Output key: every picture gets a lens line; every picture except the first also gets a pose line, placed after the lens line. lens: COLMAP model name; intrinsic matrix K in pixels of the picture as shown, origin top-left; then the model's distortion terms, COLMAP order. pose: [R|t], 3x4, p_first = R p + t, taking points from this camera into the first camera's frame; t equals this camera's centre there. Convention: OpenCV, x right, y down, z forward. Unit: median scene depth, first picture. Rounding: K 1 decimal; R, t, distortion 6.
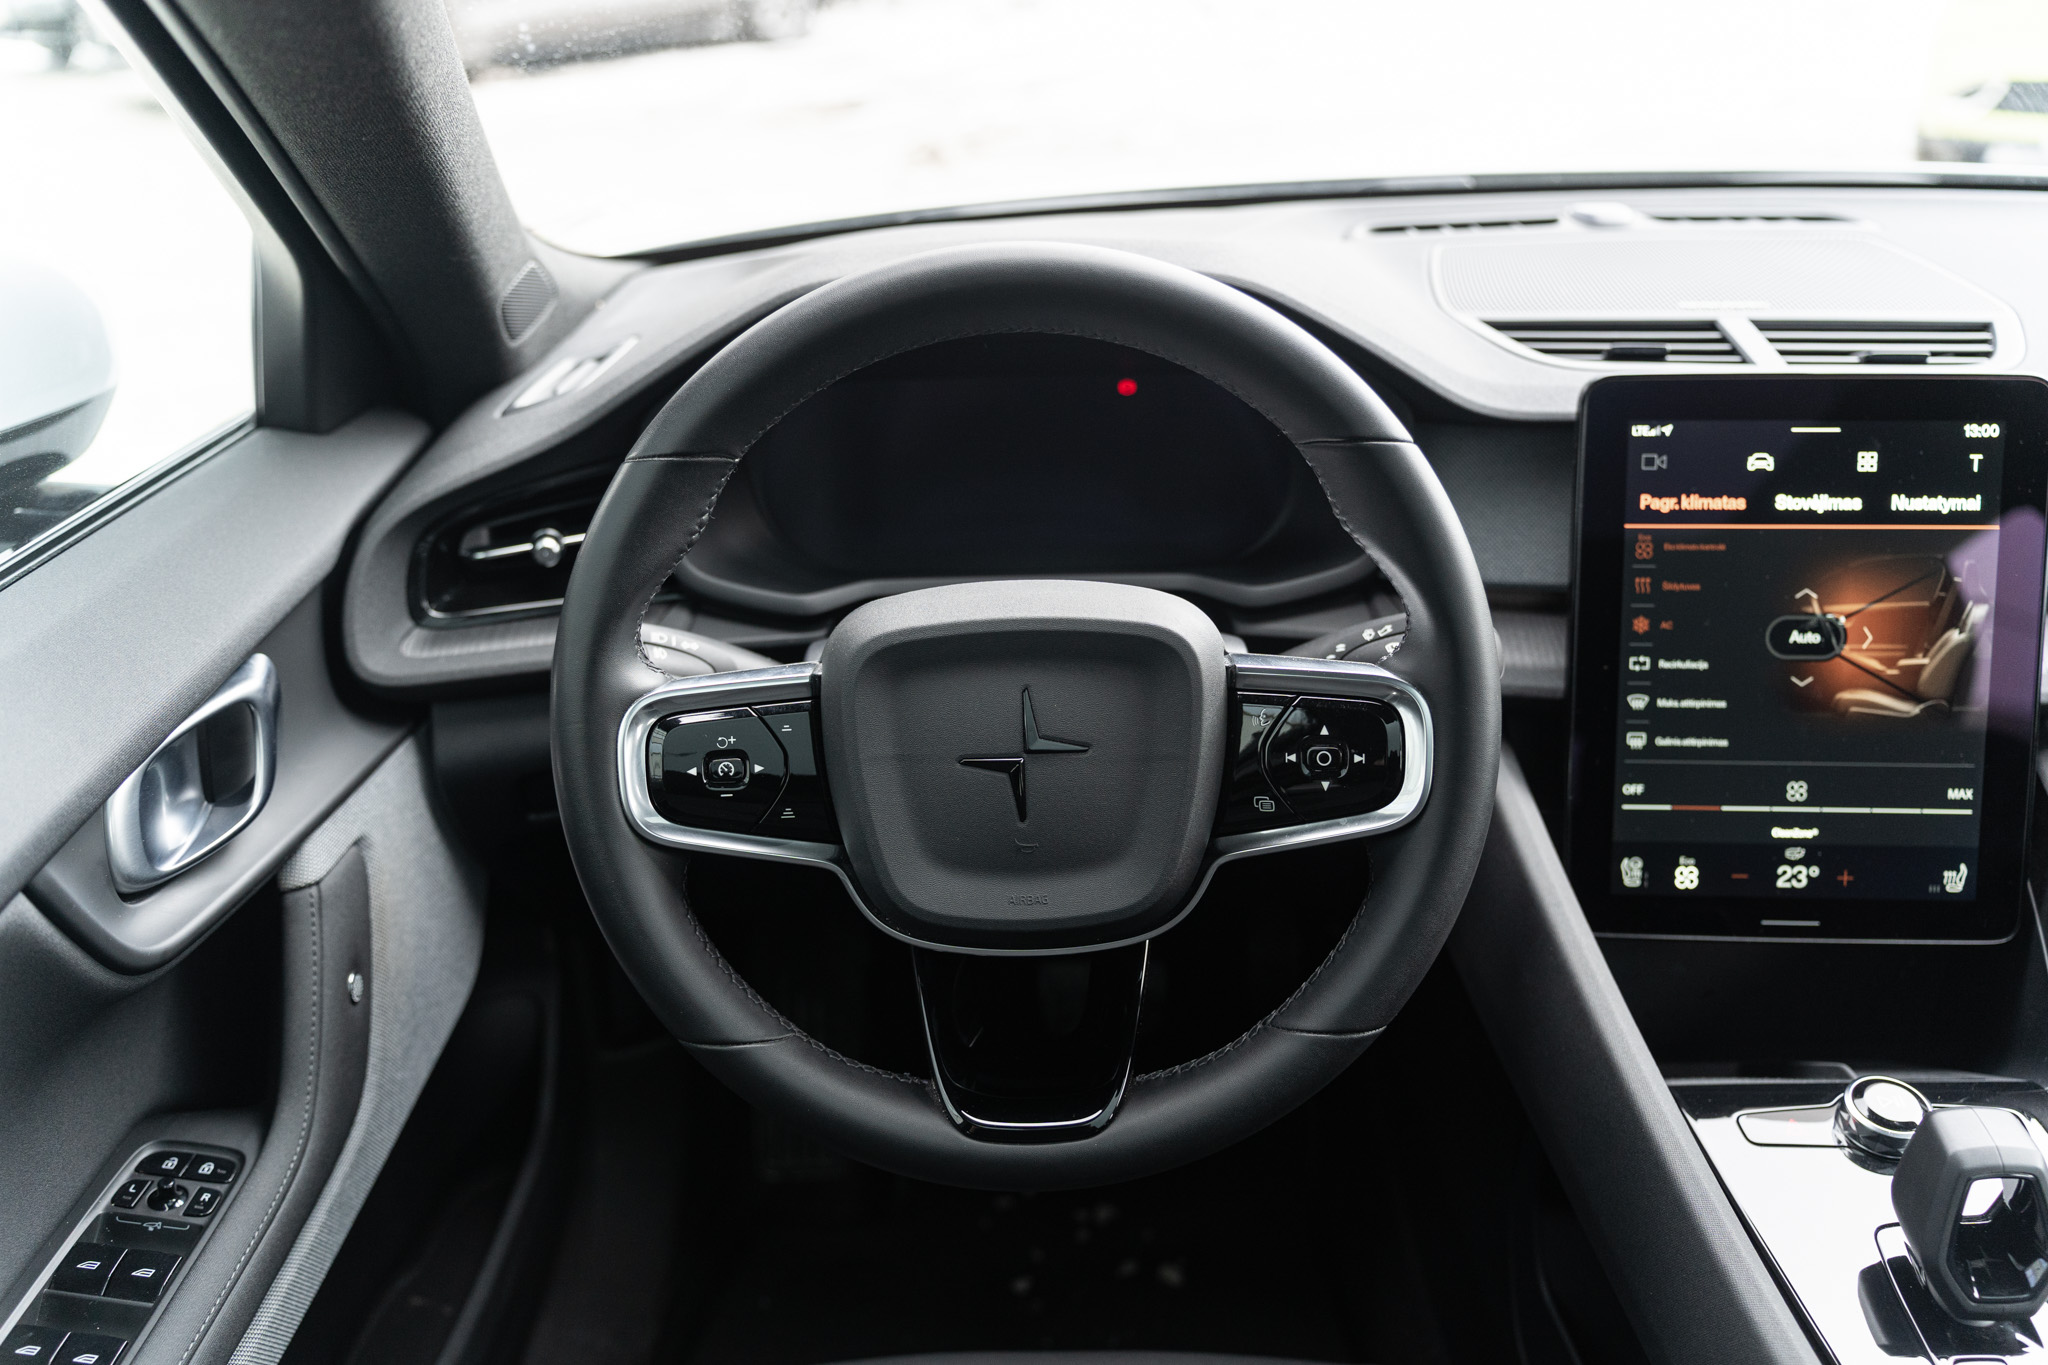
lens RADIAL K [[1746.8, 0, 1022.3], [0, 1746.8, 683.1], [0, 0, 1]] dist [0.028094, -0.019366]
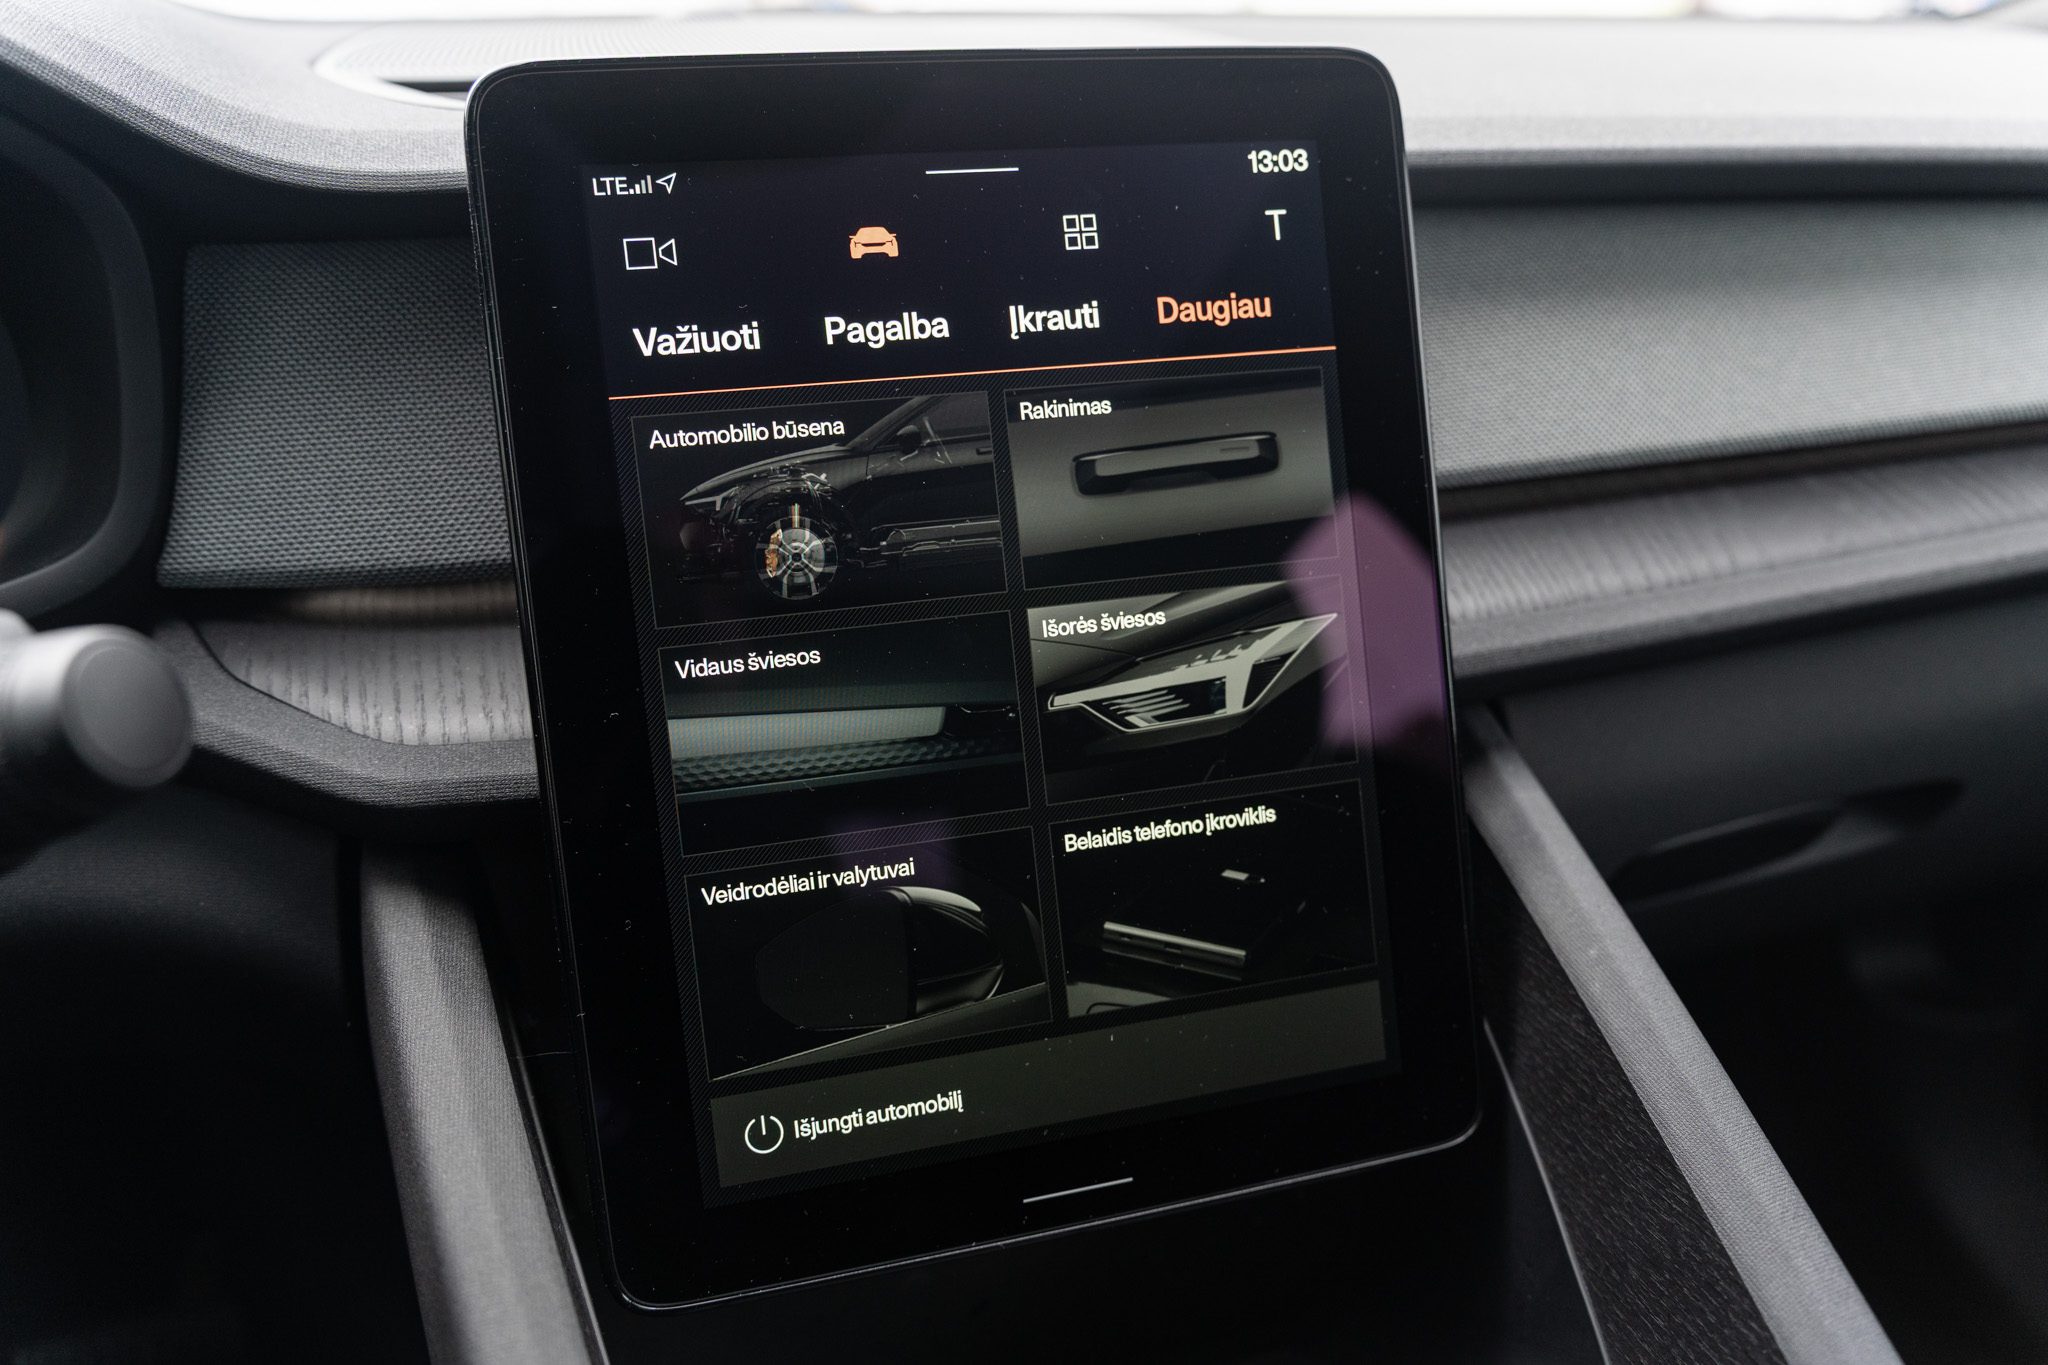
lens RADIAL K [[1639.2, 0, 1024.7], [0, 1639.2, 679.9], [0, 0, 1]] dist [-0.007003, 0.016347]
pose [[0.942867, -0.119338, 0.311063, 0.304853], [0.139635, 0.989237, -0.043732, 0.015464], [-0.302497, 0.084668, 0.949382, 0.573192]]
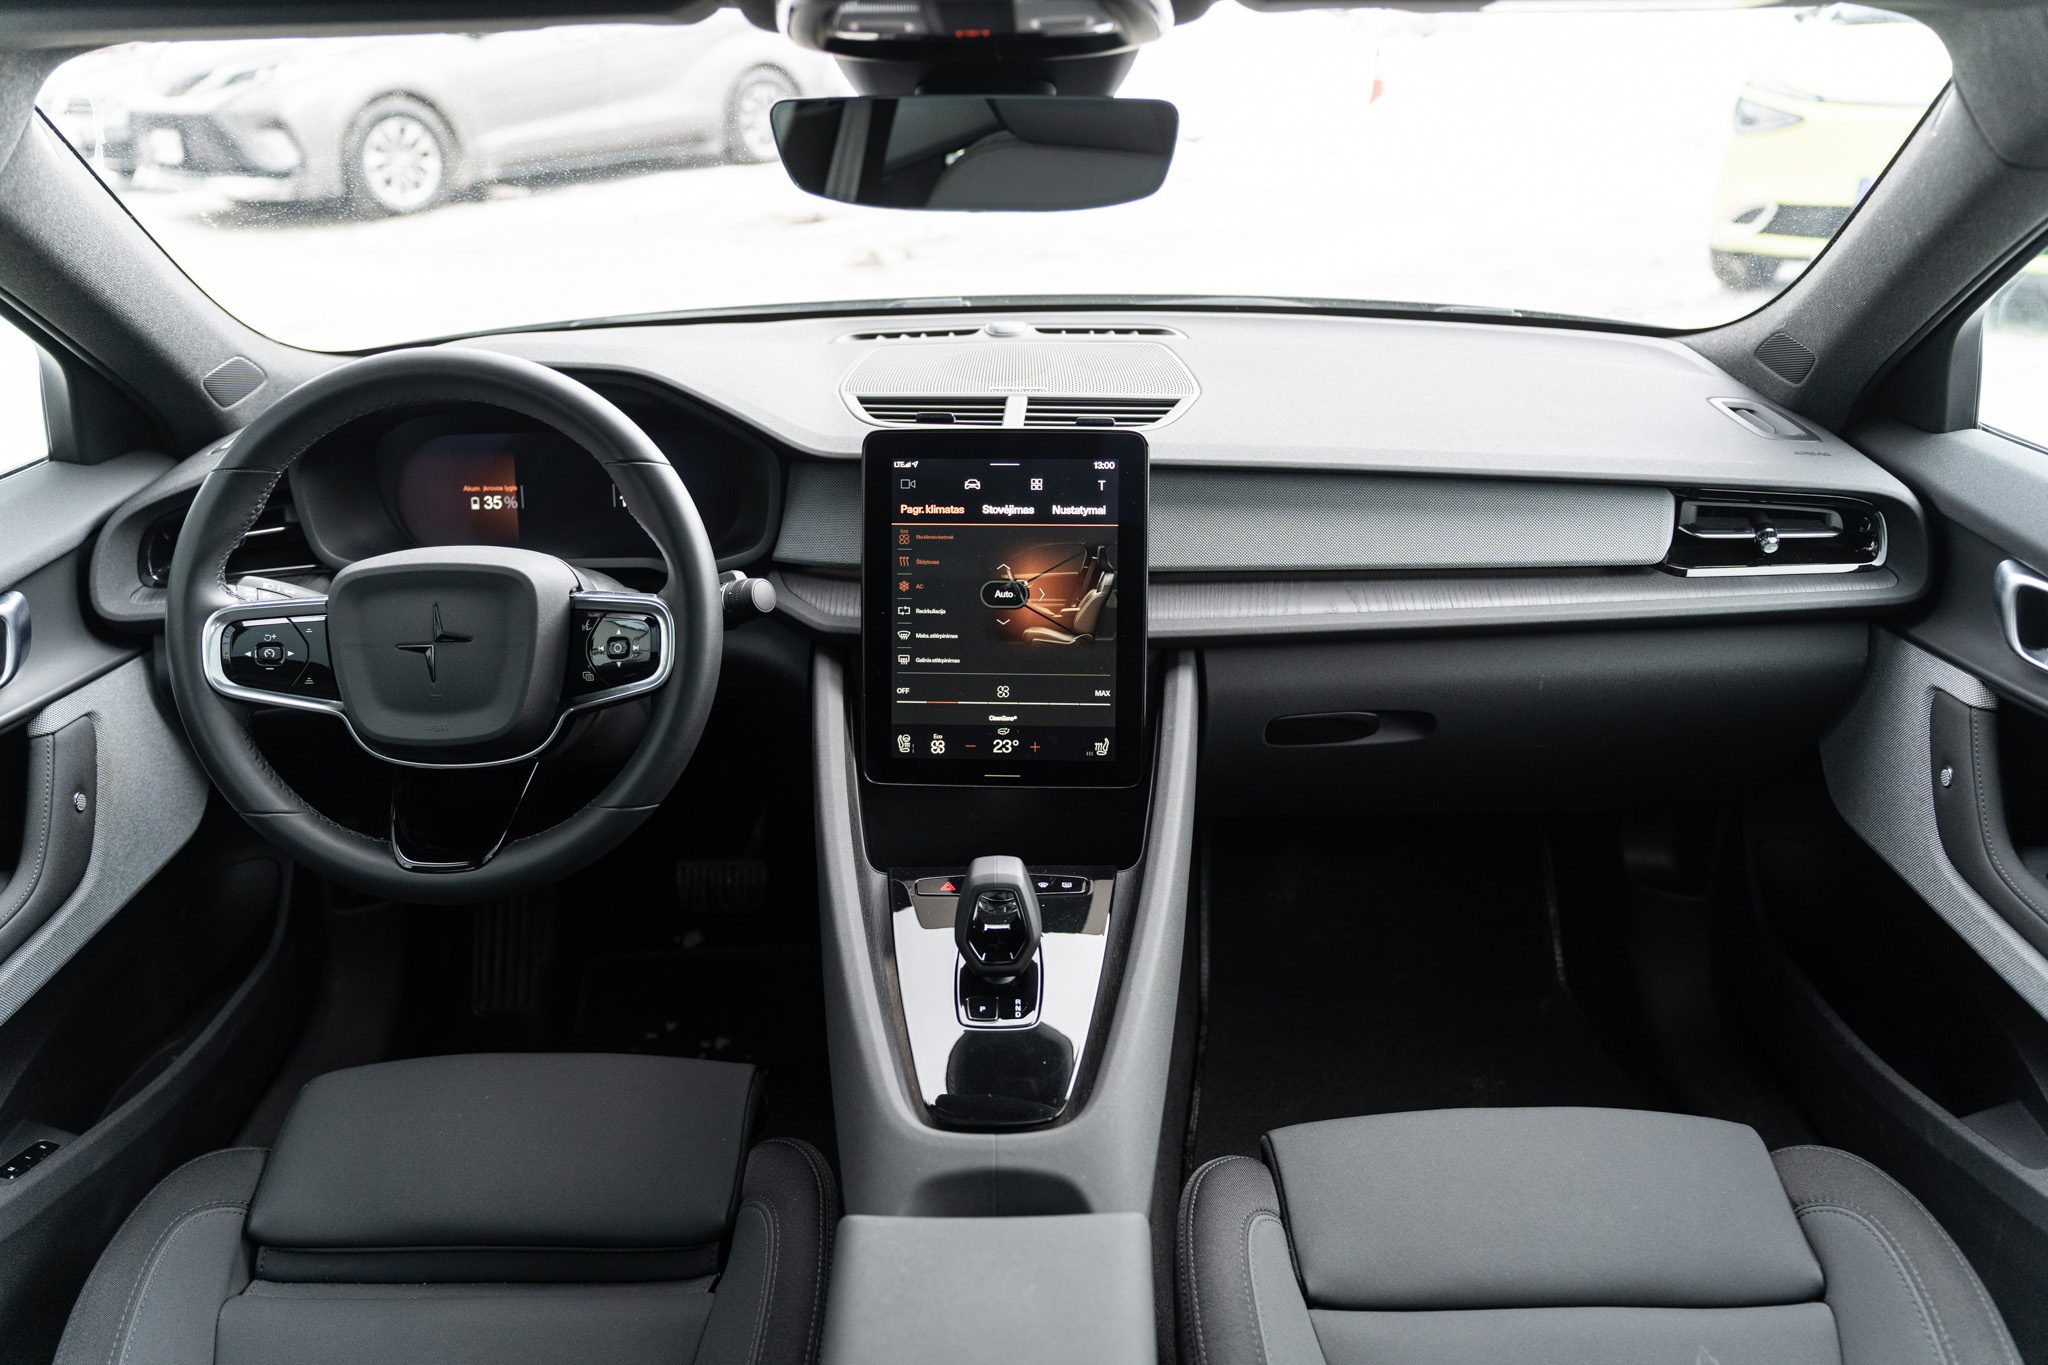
lens RADIAL K [[1639.2, 0, 1023.5], [0, 1639.2, 683.9], [0, 0, 1]] dist [-0.007003, 0.016347]
pose [[0.999976, 0.005055, -0.004742, 0.471074], [-0.005234, 0.999247, -0.038447, 0.112416], [0.004545, 0.038471, 0.999249, -0.483435]]
